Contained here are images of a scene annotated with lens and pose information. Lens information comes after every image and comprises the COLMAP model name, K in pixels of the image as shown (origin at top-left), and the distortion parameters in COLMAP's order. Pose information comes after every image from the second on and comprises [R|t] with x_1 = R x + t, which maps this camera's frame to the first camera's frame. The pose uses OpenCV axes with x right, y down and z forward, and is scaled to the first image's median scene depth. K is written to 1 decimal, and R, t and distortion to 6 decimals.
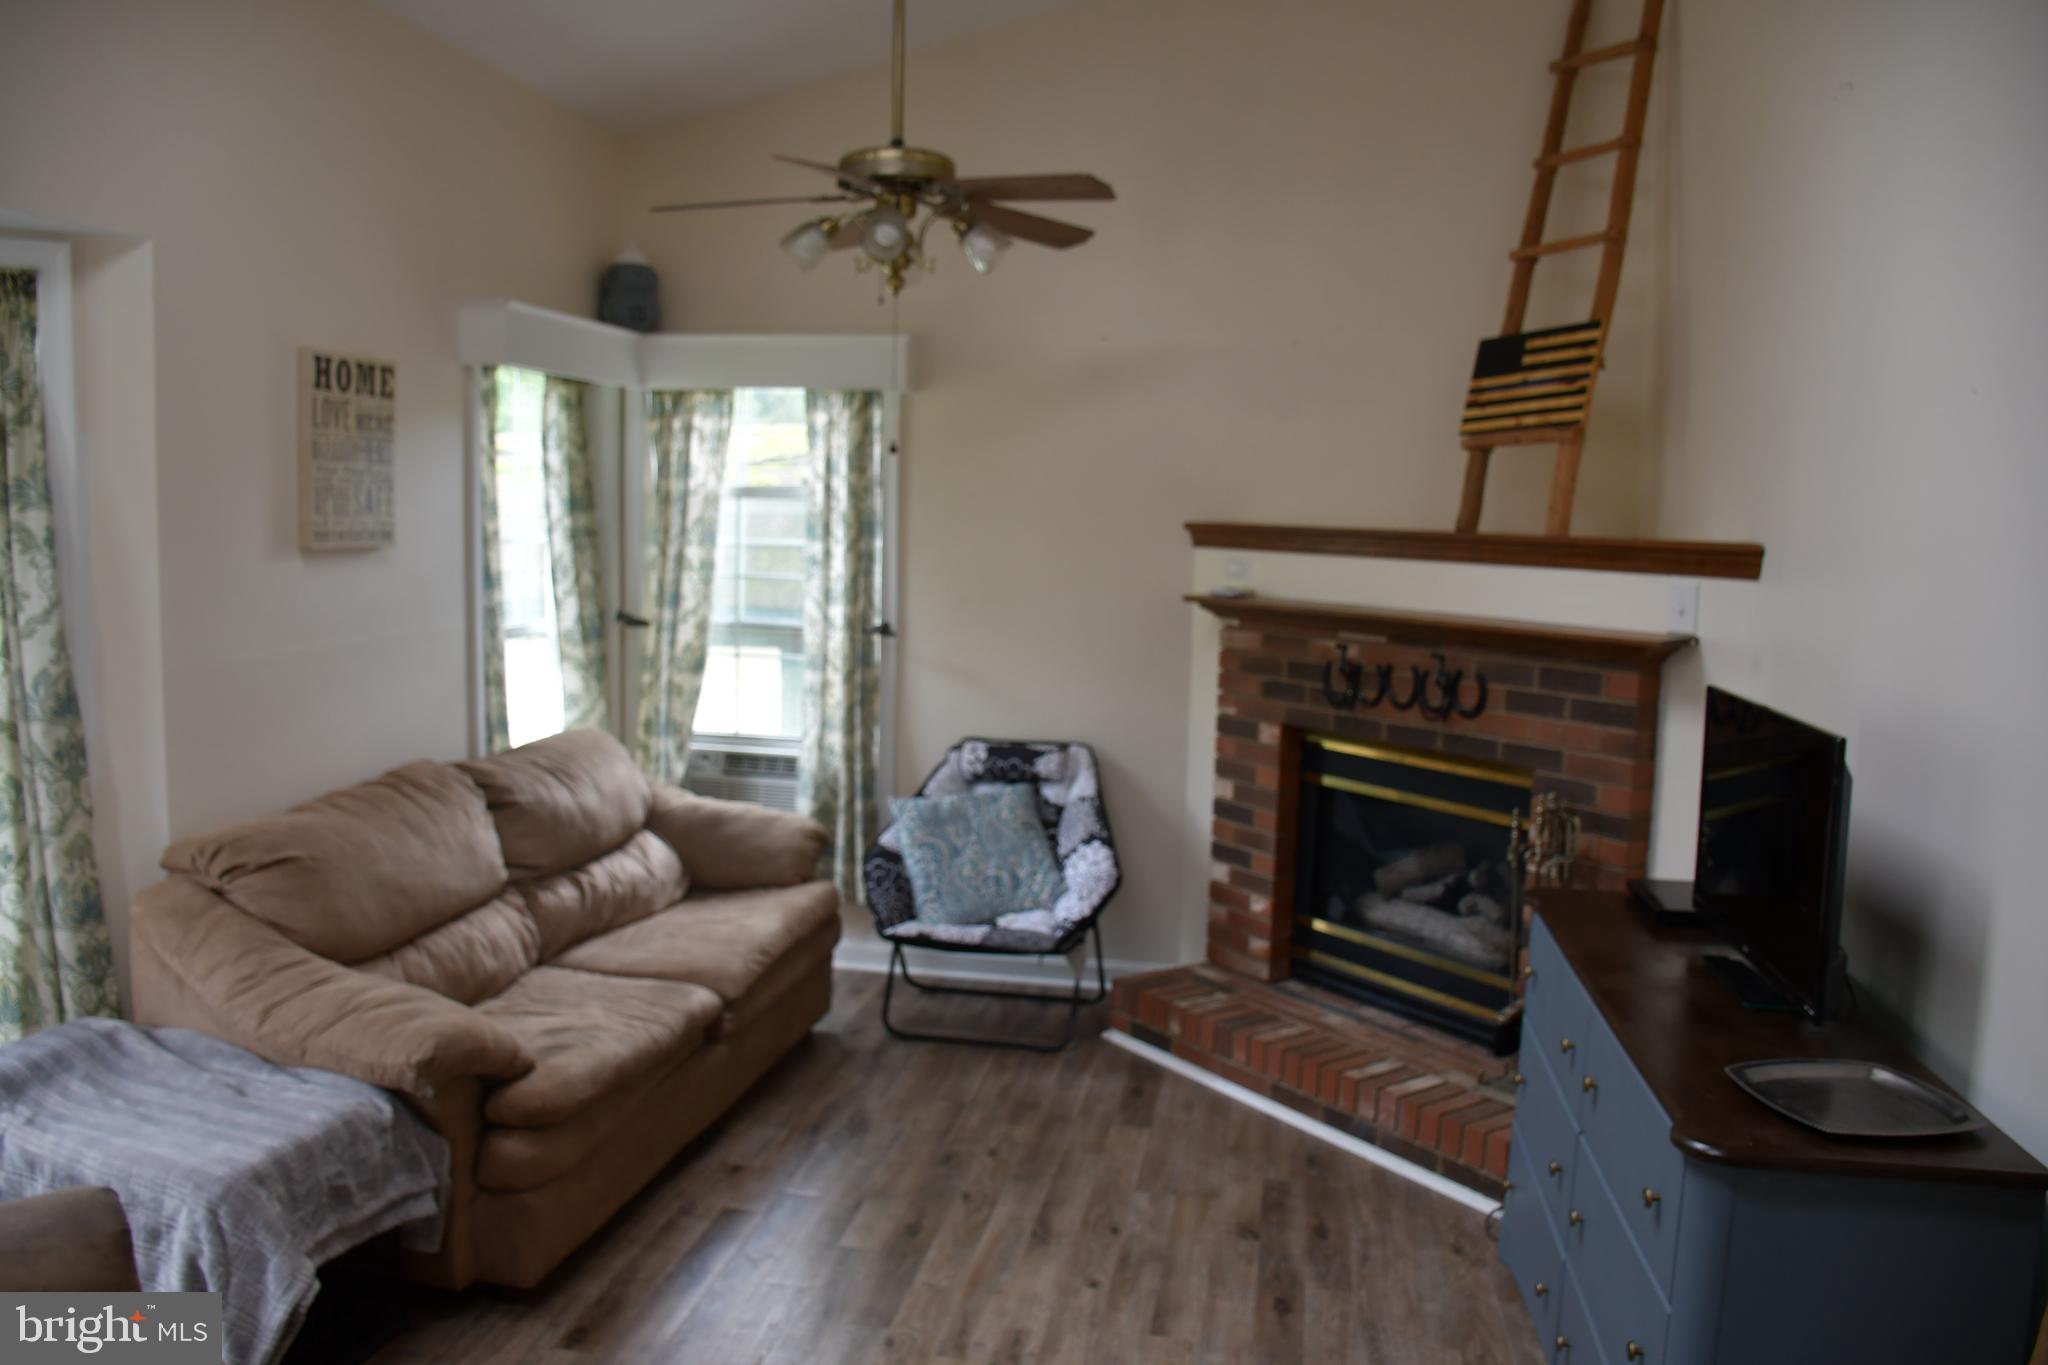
lens RADIAL K [[1592.6, 0, 1021.2], [0, 1592.6, 686.9], [0, 0, 1]] dist [-0.147668, 0.095336]
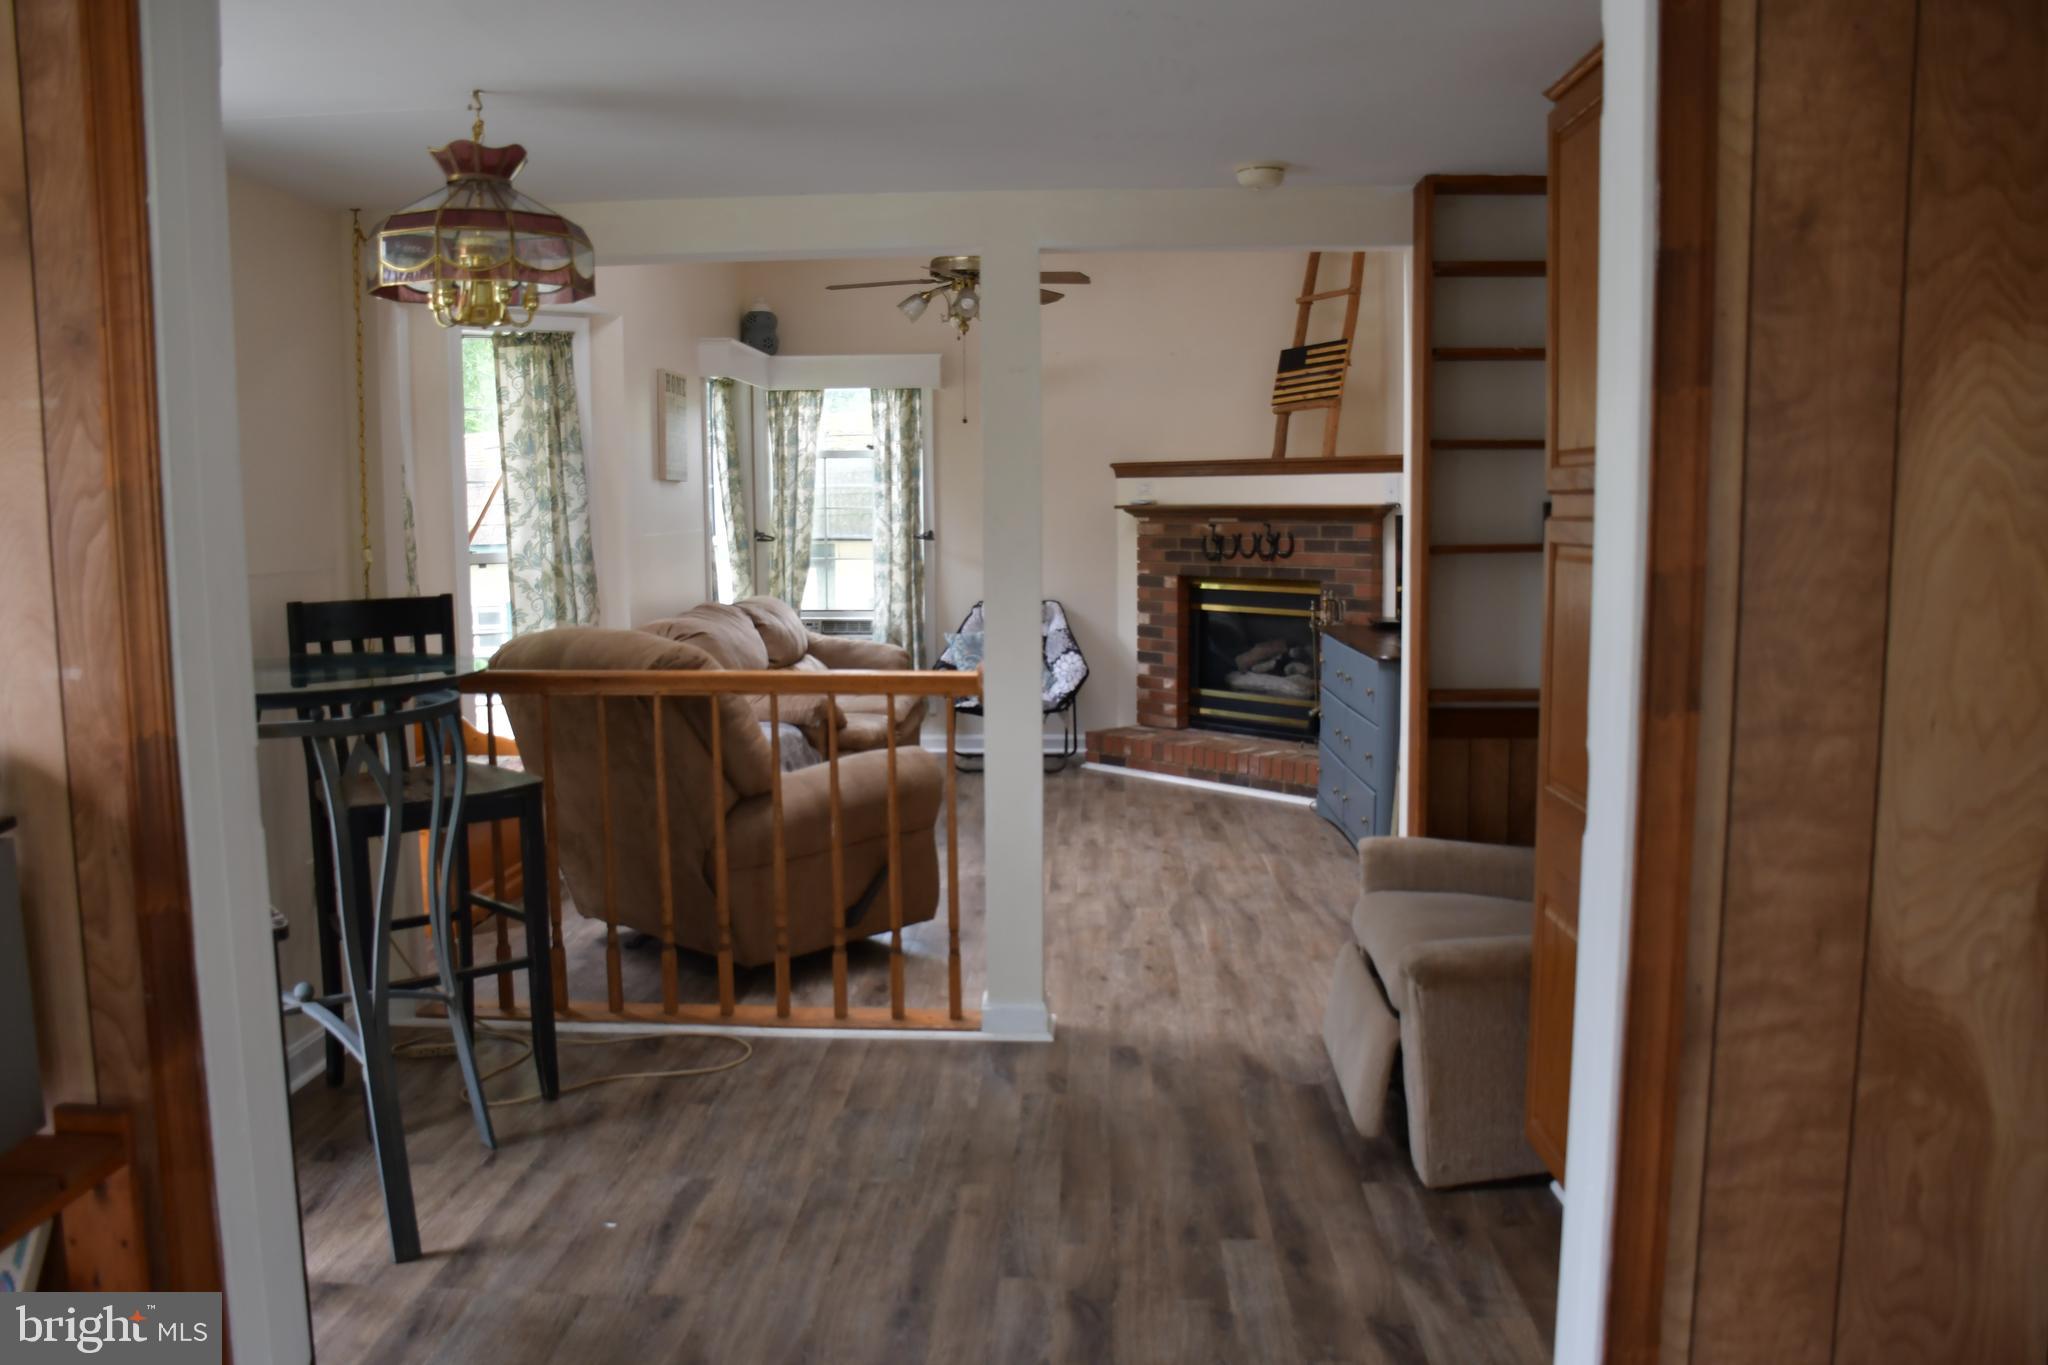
lens RADIAL K [[1592.6, 0, 1039.1], [0, 1592.6, 686.6], [0, 0, 1]] dist [-0.147668, 0.095336]
pose [[0.990251, -0.046286, 0.131378, -0.240710], [0.045841, 0.998928, 0.006411, 0.139438], [-0.131534, -0.000326, 0.991312, -0.766591]]
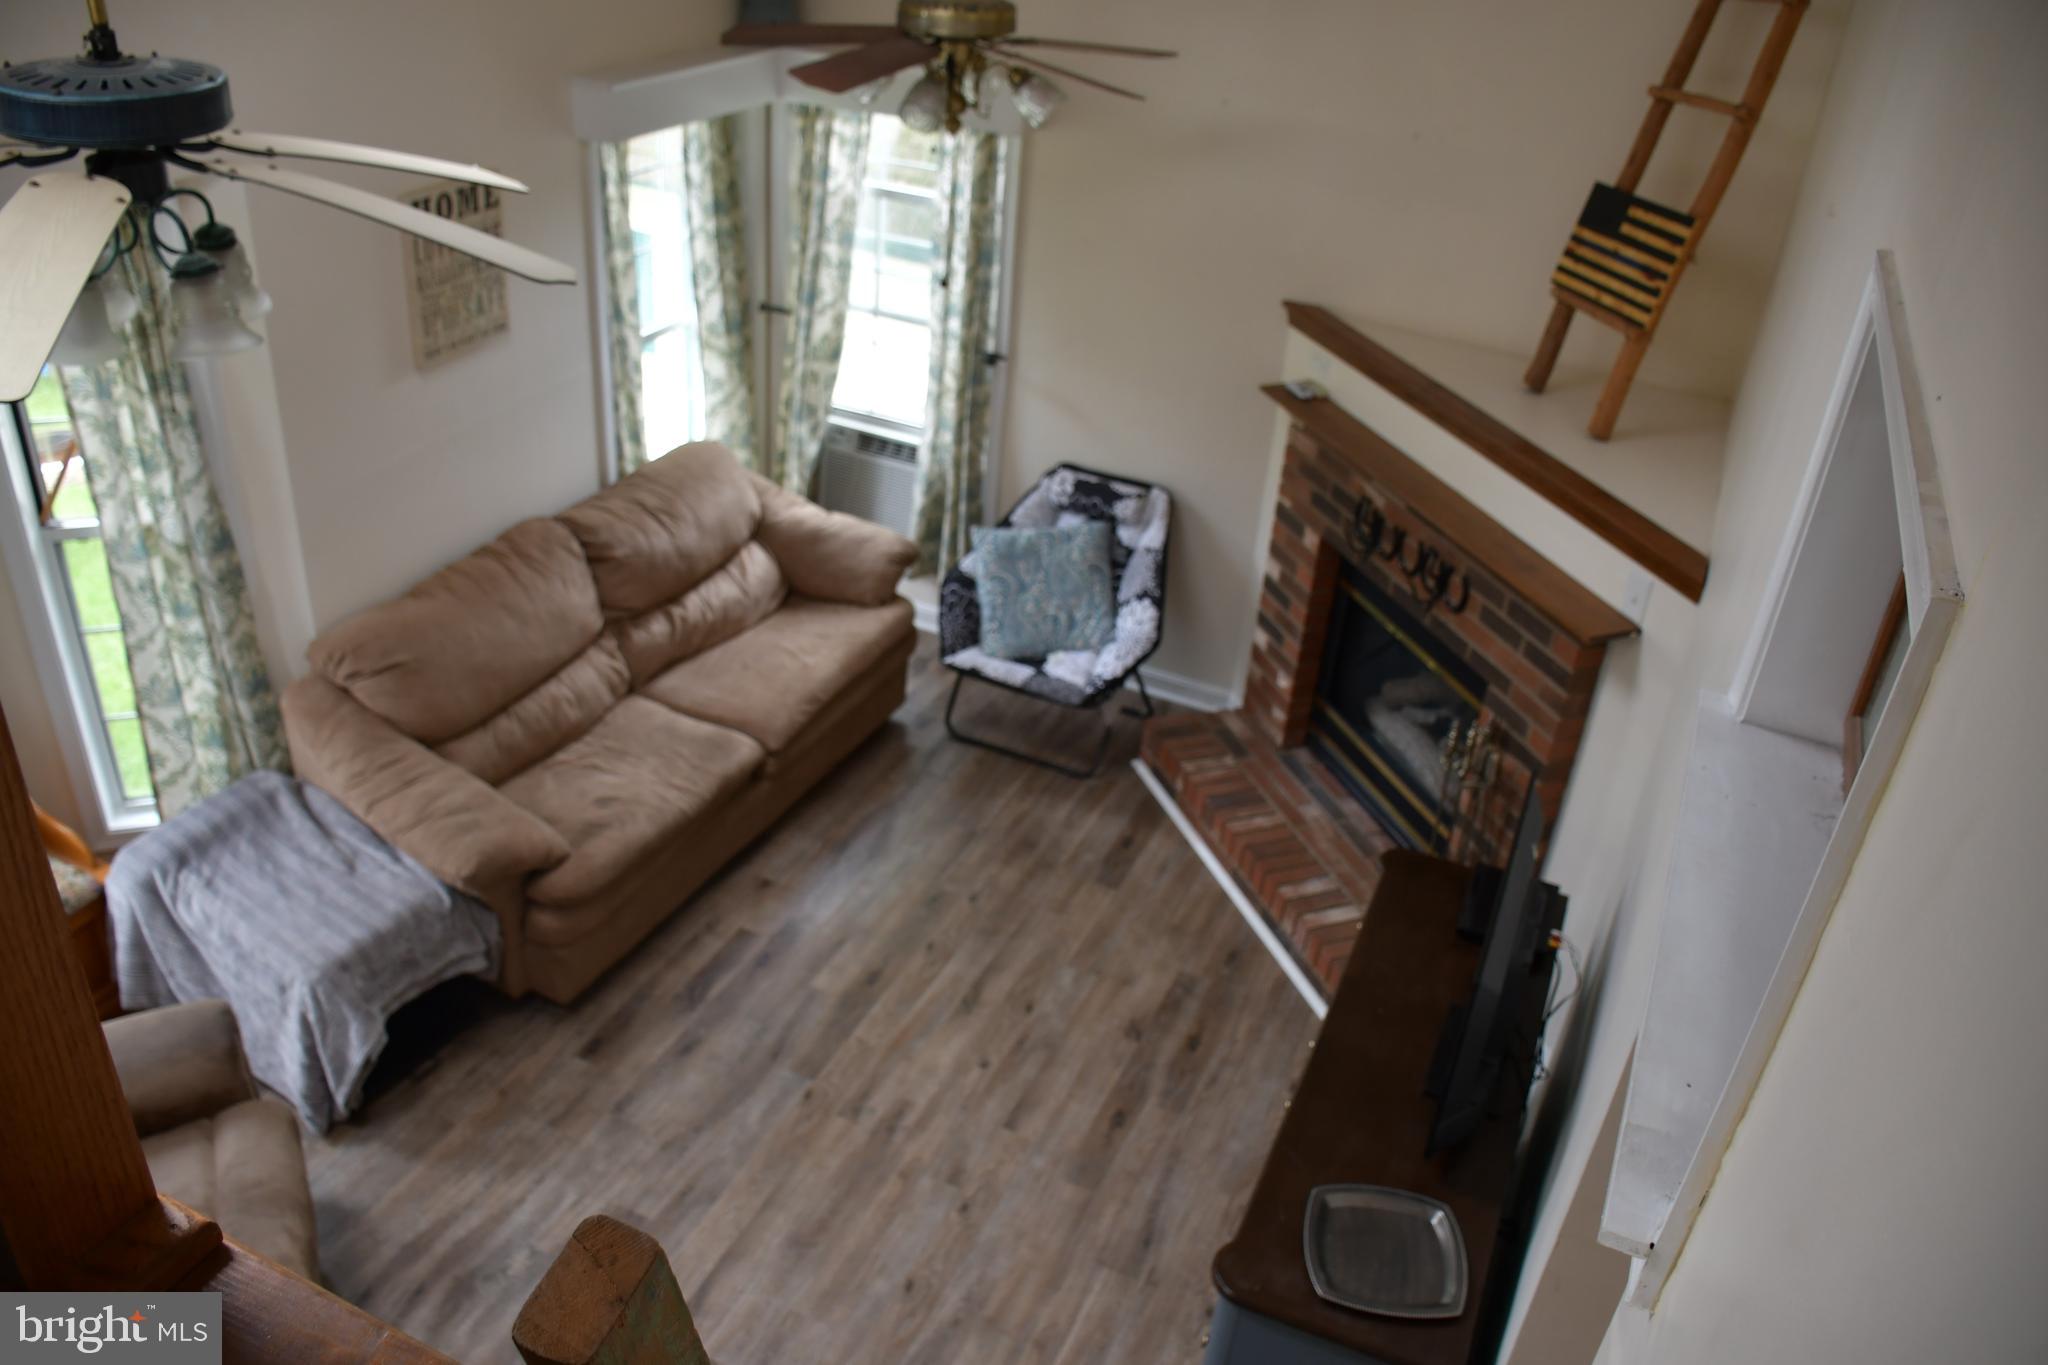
lens RADIAL K [[1592.6, 0, 1013.0], [0, 1592.6, 699.0], [0, 0, 1]] dist [-0.147668, 0.095336]
pose [[0.967734, 0.166702, -0.188948, 0.201896], [-0.075622, 0.907452, 0.413295, -0.327856], [0.240358, -0.385671, 0.890778, -0.027753]]
